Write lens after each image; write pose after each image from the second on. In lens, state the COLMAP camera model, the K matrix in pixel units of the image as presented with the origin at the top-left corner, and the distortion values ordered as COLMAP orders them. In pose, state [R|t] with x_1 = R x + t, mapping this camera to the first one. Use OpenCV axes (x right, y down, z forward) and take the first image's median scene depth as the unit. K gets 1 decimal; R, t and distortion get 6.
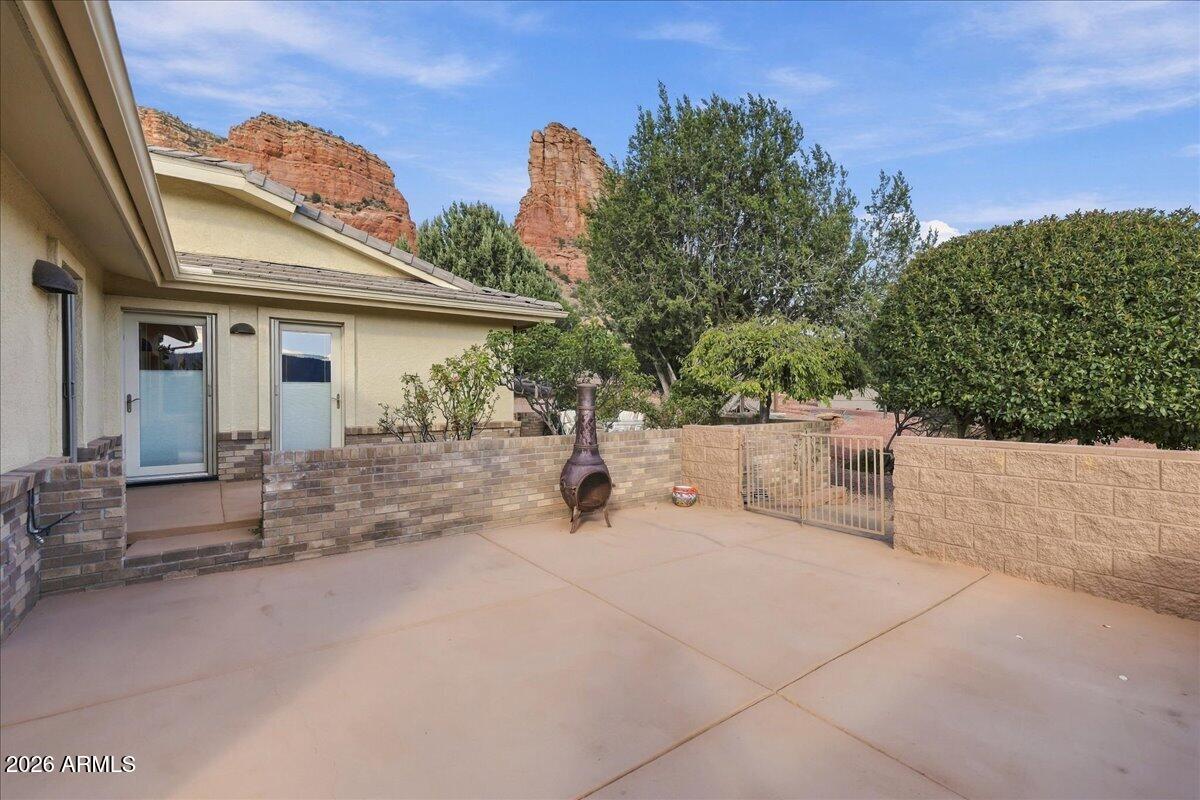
lens RADIAL K [[1428.2, 0, 598.7], [0, 1428.2, 400.3], [0, 0, 1]] dist [0.054149, 0.000000]
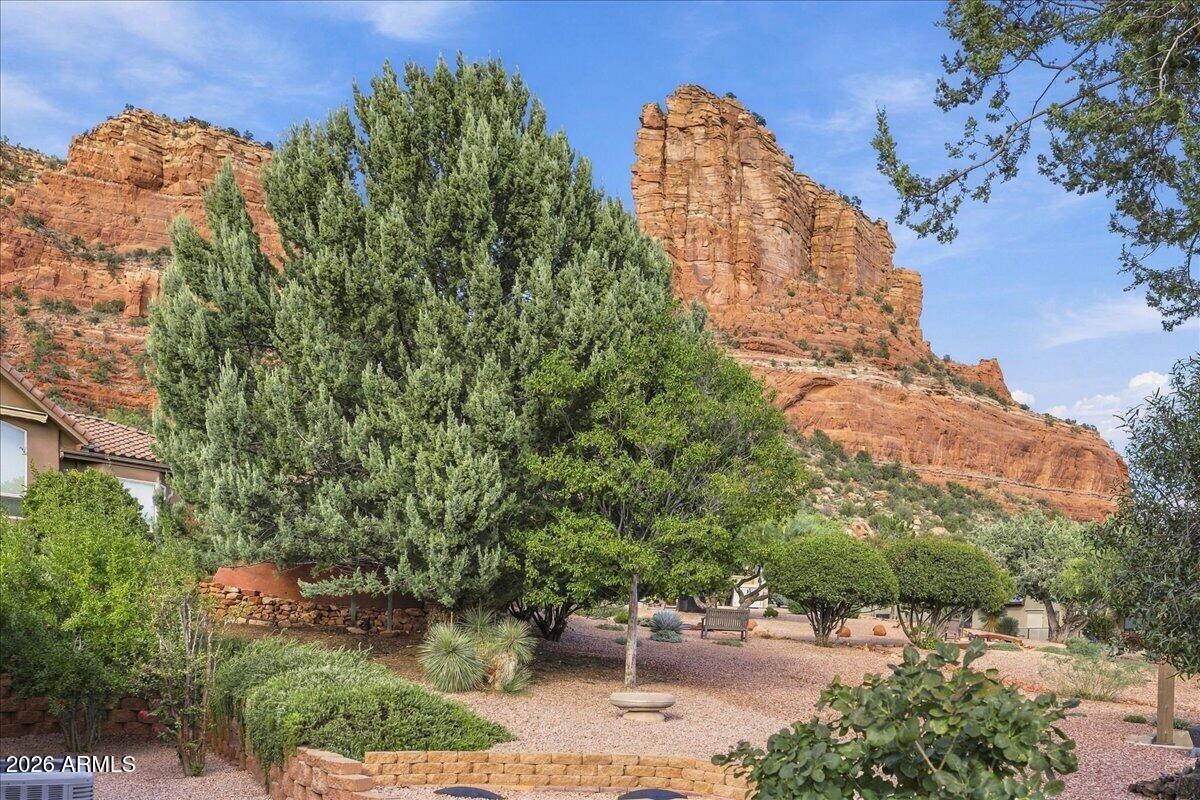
lens RADIAL K [[1428.2, 0, 600.6], [0, 1428.2, 406.1], [0, 0, 1]] dist [0.054149, 0.000000]
pose [[0.996693, 0.007221, -0.080939, -0.020359], [-0.021448, 0.984100, -0.176315, -0.004023], [0.078379, 0.177468, 0.981001, 0.545885]]
